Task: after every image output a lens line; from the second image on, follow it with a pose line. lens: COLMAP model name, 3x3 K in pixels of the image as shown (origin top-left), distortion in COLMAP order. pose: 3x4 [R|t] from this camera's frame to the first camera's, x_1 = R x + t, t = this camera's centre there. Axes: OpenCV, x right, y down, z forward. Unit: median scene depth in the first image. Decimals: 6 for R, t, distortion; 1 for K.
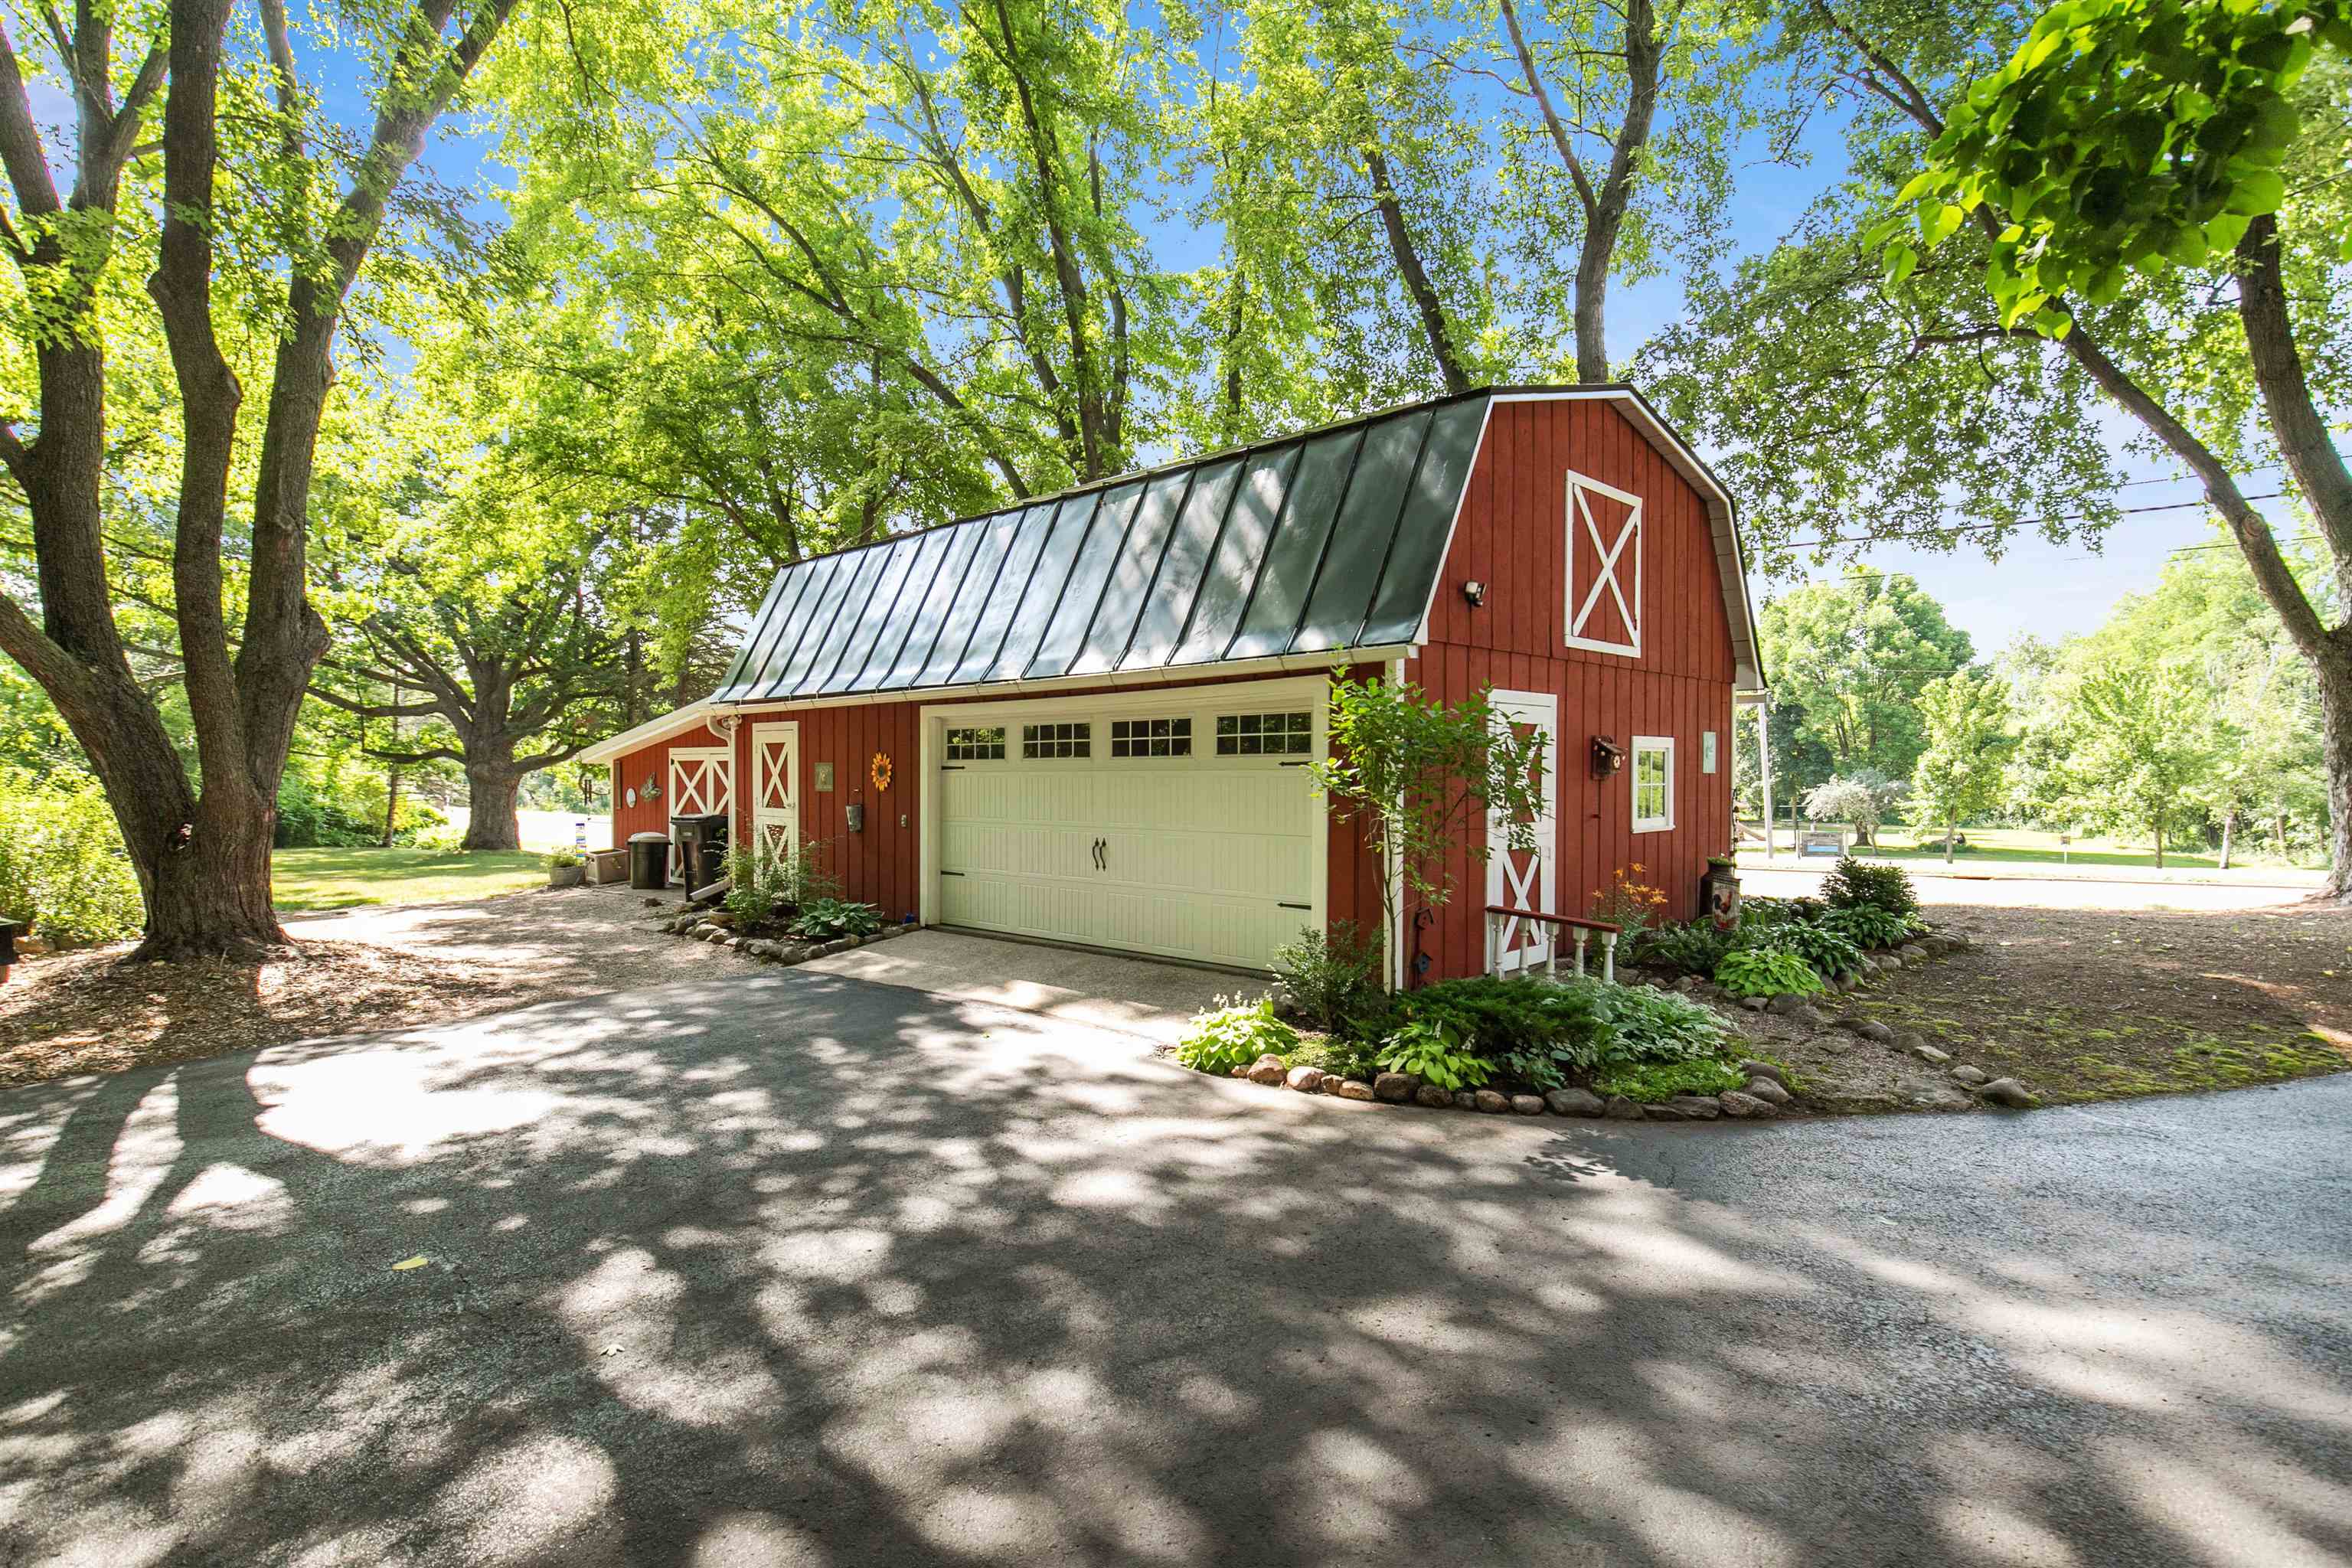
lens RADIAL K [[1310.1, 0, 1176.0], [0, 1310.1, 784.0], [0, 0, 1]] dist [-0.127053, -0.000067]
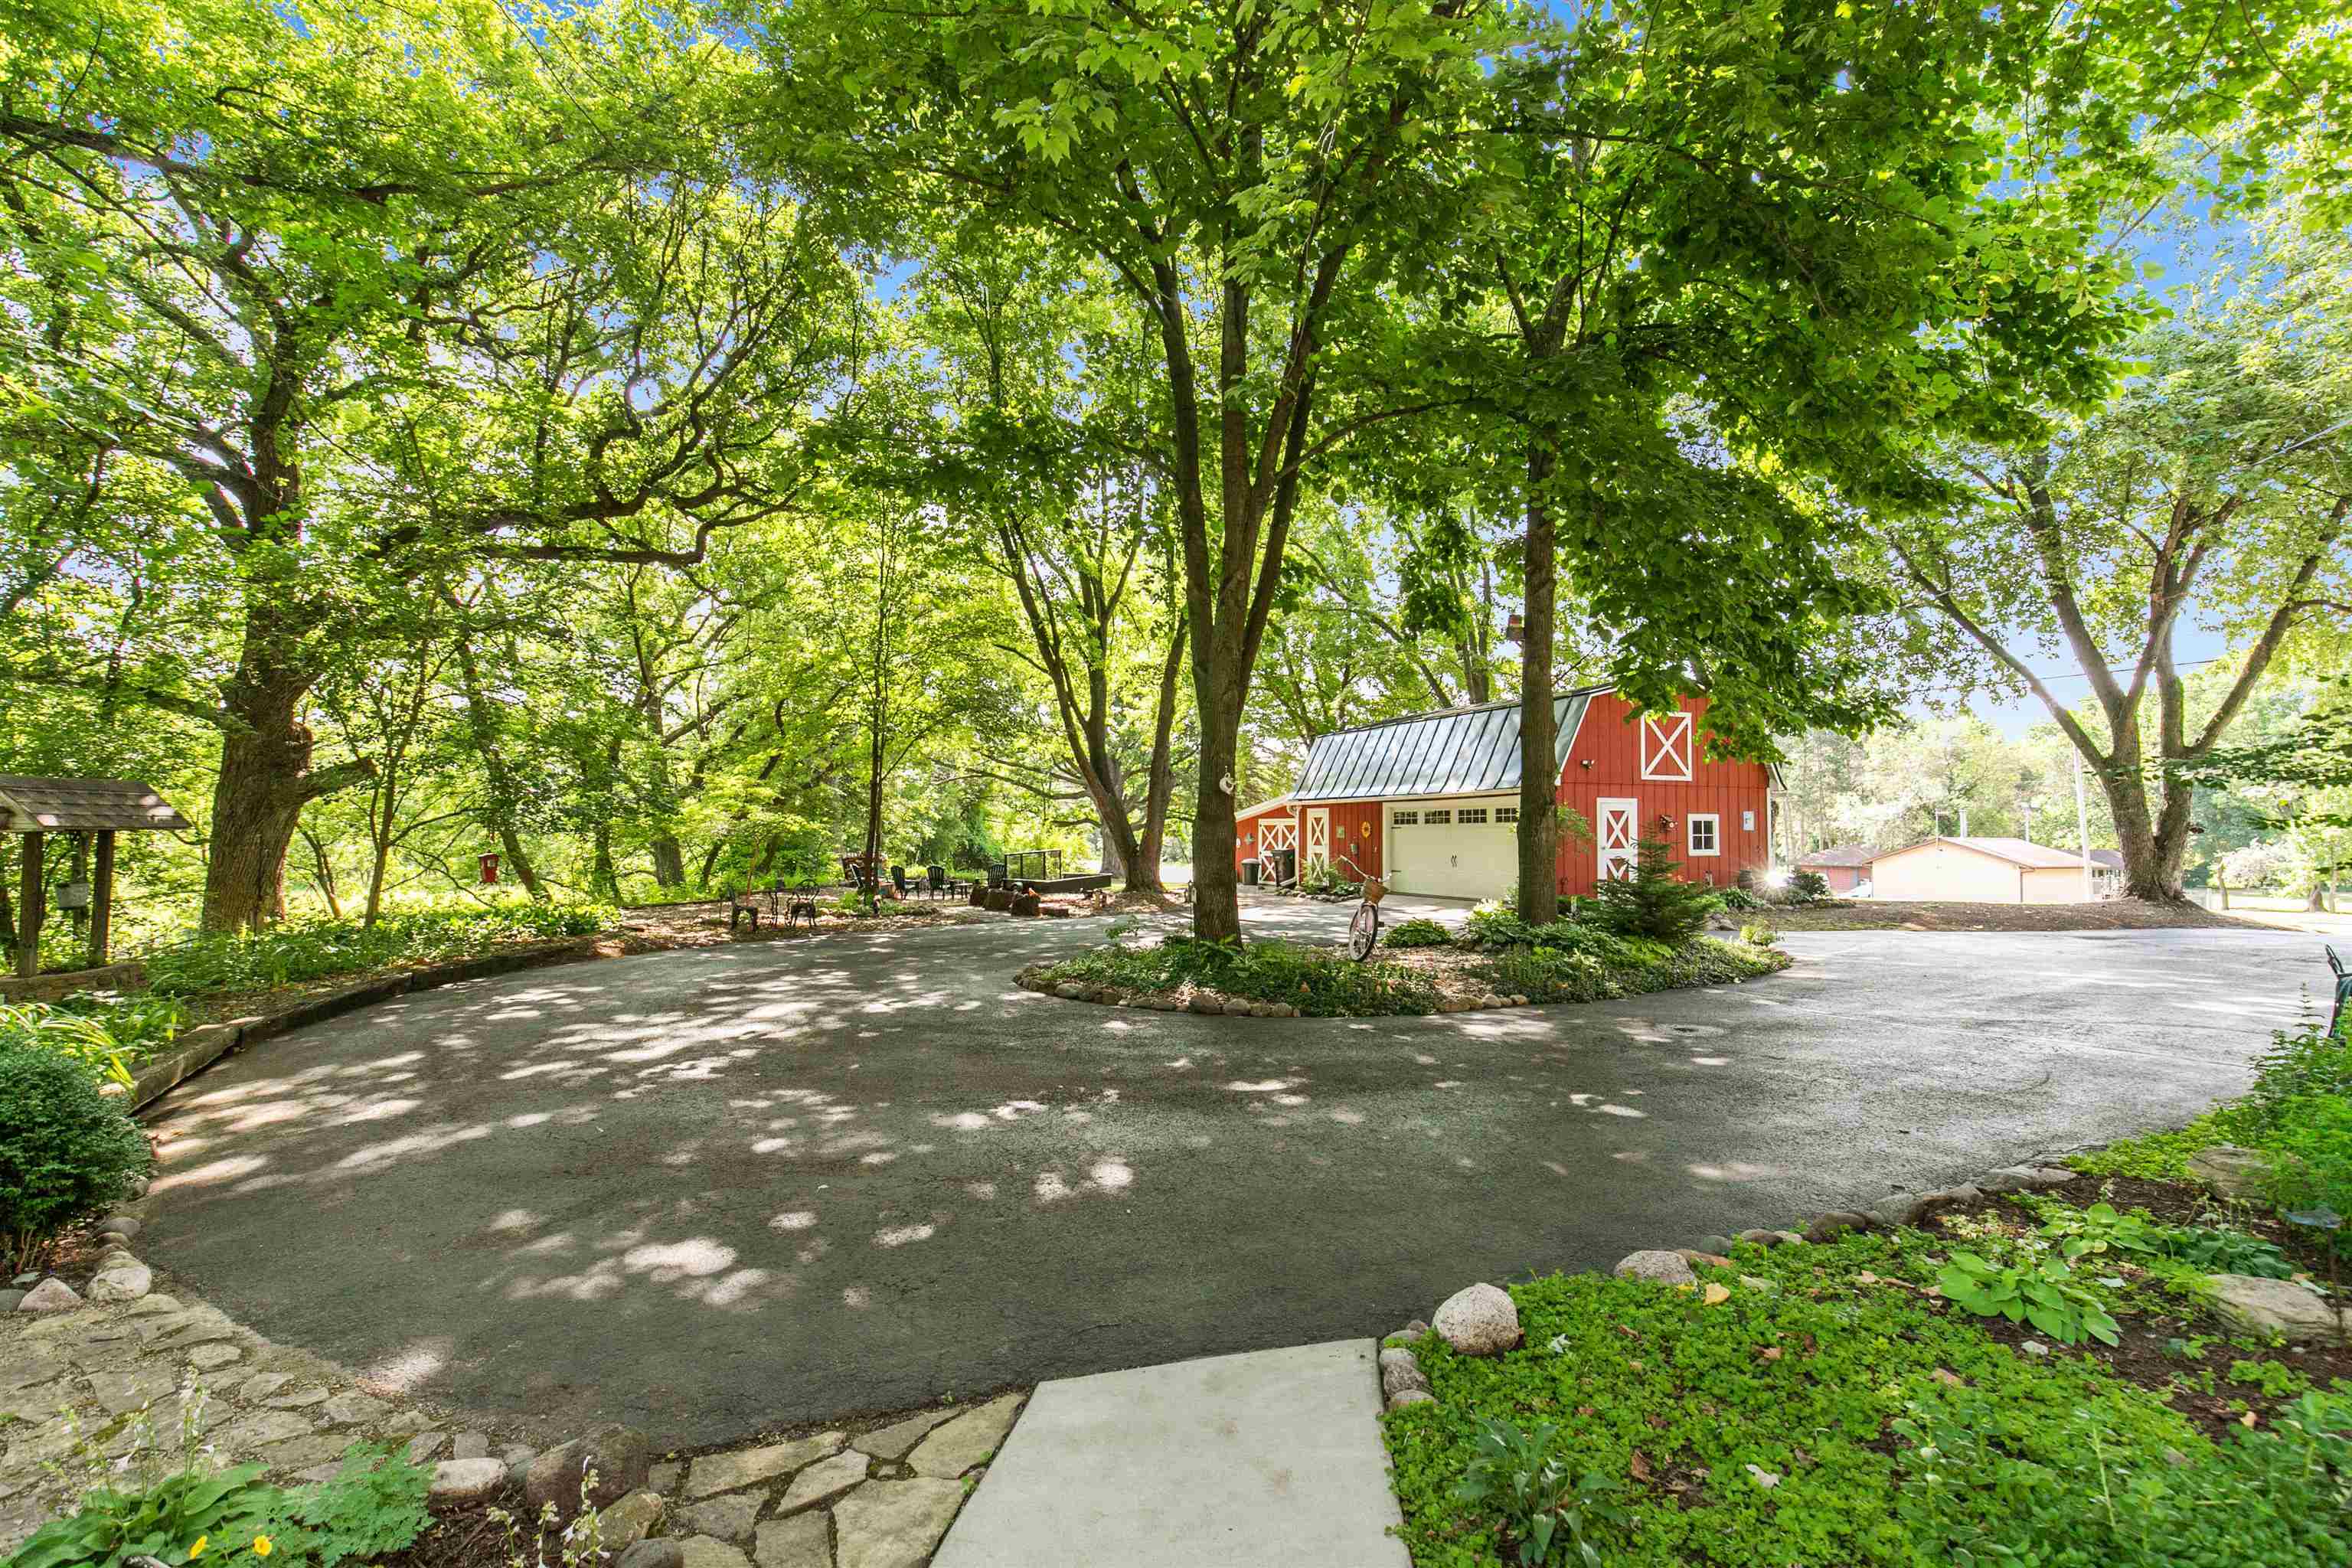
lens RADIAL K [[1088.3, 0, 1179.9], [0, 1088.3, 823.0], [0, 0, 1]] dist [0.001587, -0.000069]
pose [[0.933736, 0.000127, -0.357963, 0.155376], [-0.007987, 0.999758, -0.020481, 0.020304], [0.357874, 0.021984, 0.933511, -0.905255]]
